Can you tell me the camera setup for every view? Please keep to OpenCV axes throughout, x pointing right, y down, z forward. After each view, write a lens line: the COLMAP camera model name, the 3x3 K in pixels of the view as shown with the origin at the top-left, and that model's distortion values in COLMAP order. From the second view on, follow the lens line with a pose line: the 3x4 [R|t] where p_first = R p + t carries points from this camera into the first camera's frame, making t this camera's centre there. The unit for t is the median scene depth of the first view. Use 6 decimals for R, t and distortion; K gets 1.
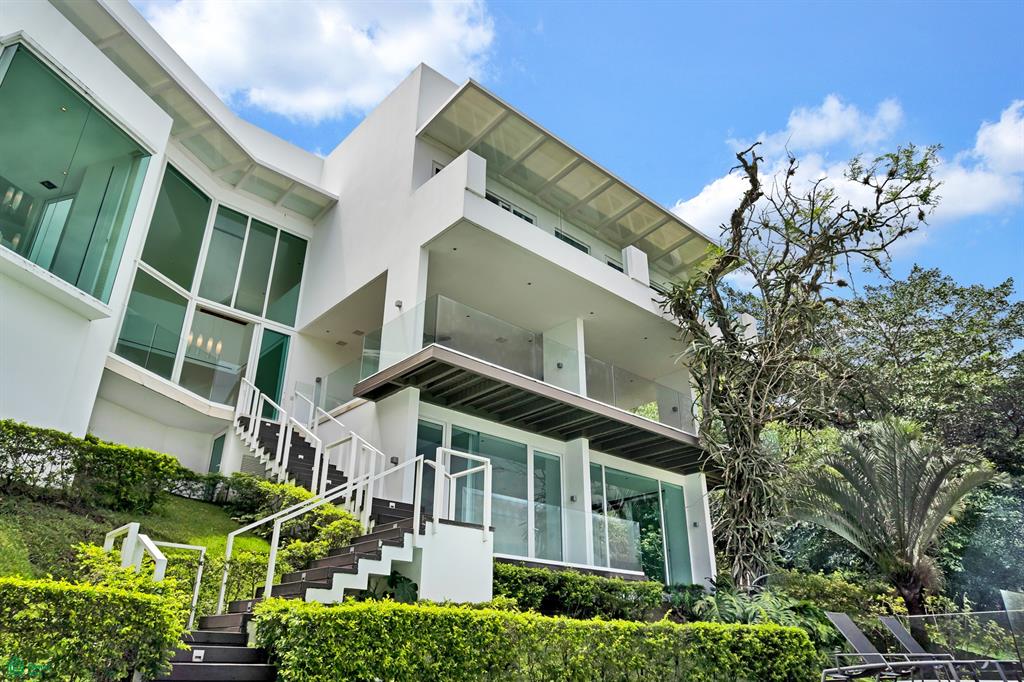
lens RADIAL K [[691.3, 0, 512.0], [0, 691.3, 341.0], [0, 0, 1]] dist [-0.026412, 0.003928]
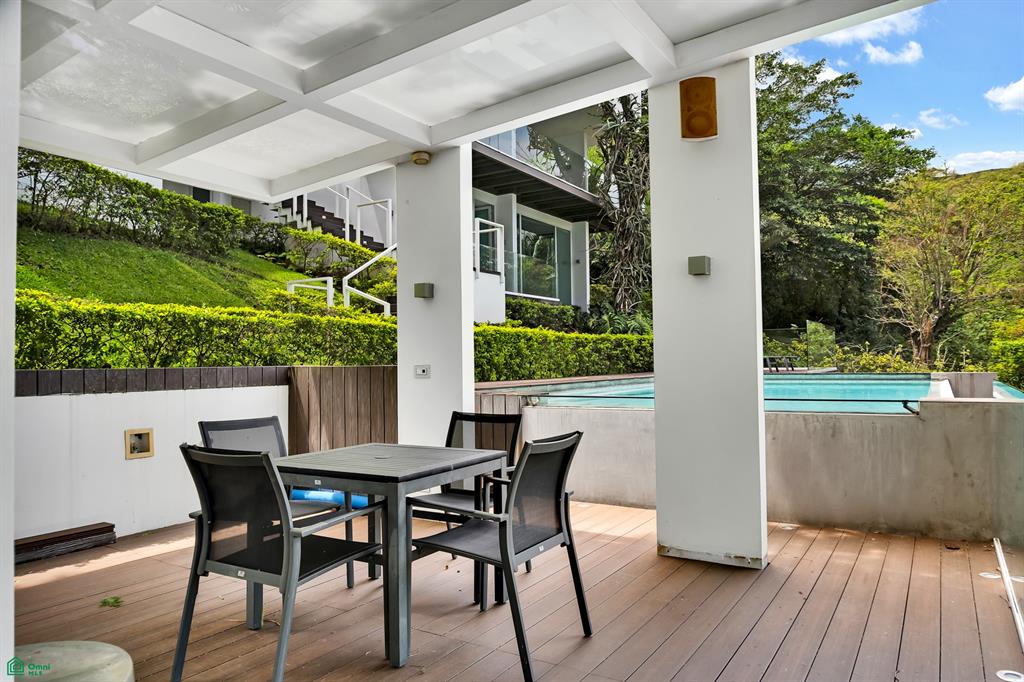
lens RADIAL K [[691.3, 0, 512.0], [0, 691.3, 341.0], [0, 0, 1]] dist [-0.026412, 0.003928]
pose [[0.961218, -0.005274, 0.275741, -0.276033], [-0.104704, 0.917982, 0.382553, -0.103245], [-0.255143, -0.396588, 0.881828, -0.222058]]
